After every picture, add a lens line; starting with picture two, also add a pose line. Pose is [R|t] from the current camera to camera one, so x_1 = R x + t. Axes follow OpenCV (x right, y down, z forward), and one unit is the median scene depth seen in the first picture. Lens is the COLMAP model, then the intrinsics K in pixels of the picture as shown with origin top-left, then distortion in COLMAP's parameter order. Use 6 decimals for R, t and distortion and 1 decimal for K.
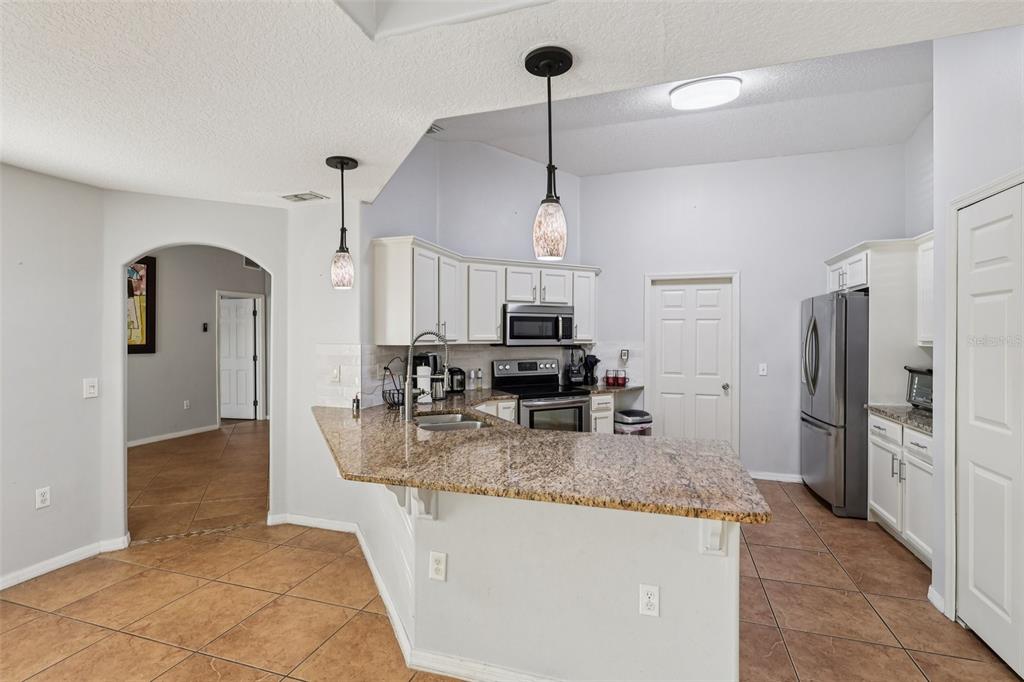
lens RADIAL K [[475.9, 0, 511.2], [0, 475.9, 337.5], [0, 0, 1]] dist [-0.002072, 0.001264]
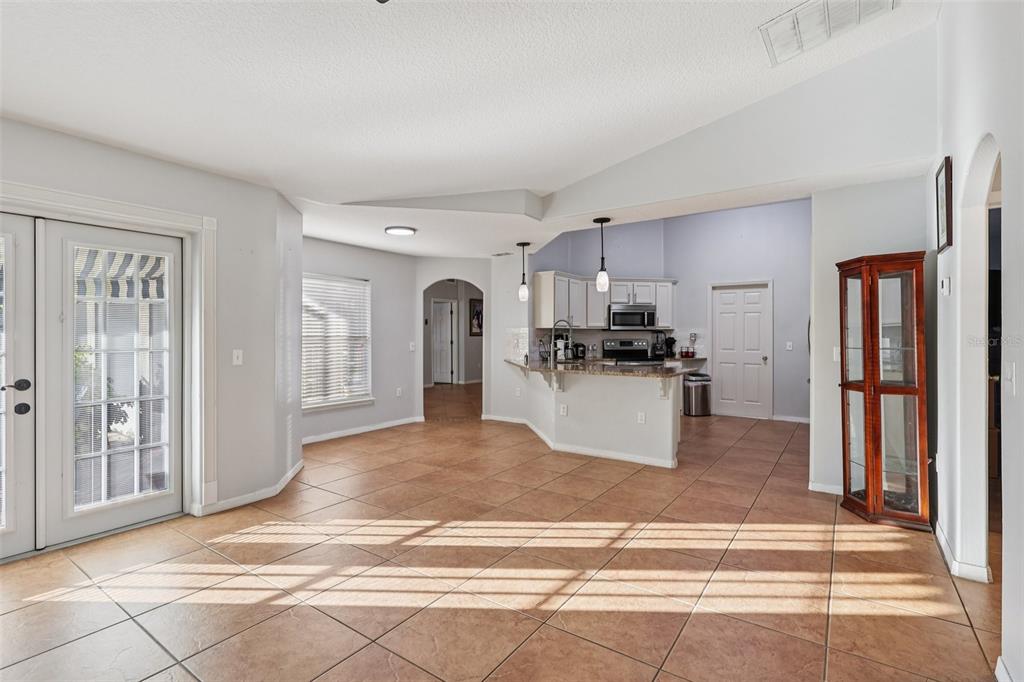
lens RADIAL K [[475.9, 0, 511.2], [0, 475.9, 337.5], [0, 0, 1]] dist [-0.002072, 0.001264]
pose [[0.956152, 0.001586, -0.292867, 0.144169], [0.000025, 0.999985, 0.005499, 0.034128], [0.292871, -0.005265, 0.956137, -0.679291]]
